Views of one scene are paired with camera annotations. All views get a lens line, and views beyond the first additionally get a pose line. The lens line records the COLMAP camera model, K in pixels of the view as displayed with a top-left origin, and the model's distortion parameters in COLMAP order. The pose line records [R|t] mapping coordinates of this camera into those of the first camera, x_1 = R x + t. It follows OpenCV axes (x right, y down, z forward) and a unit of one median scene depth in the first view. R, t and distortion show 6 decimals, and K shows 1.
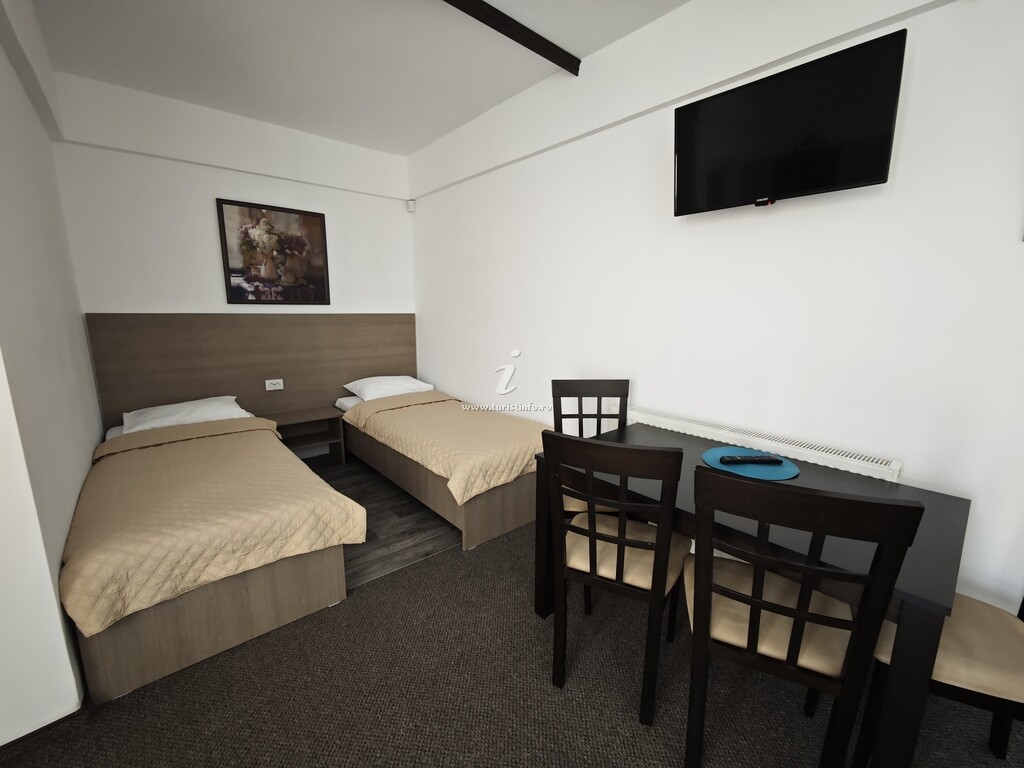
lens RADIAL K [[418.8, 0, 513.5], [0, 418.8, 387.9], [0, 0, 1]] dist [-0.001843, 0.000022]
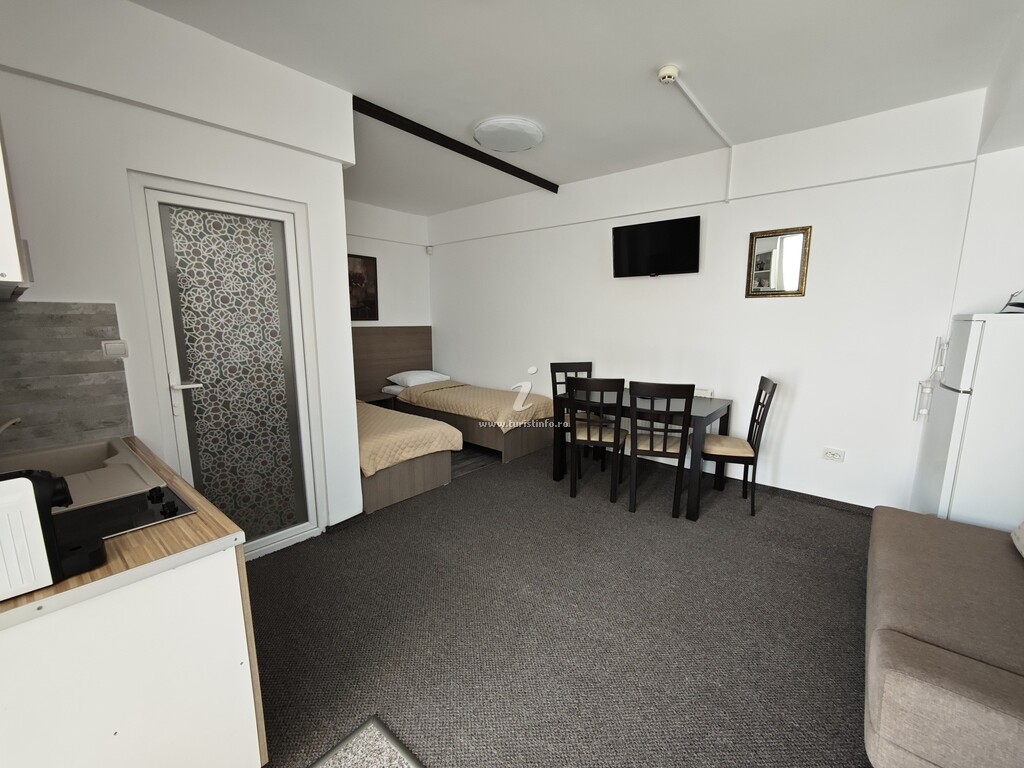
lens RADIAL K [[418.8, 0, 512.1], [0, 418.8, 383.8], [0, 0, 1]] dist [-0.001843, 0.000022]
pose [[0.988070, -0.028038, 0.151434, -0.406507], [0.032916, 0.999014, -0.029803, 0.138639], [-0.150449, 0.034432, 0.988018, -0.876881]]
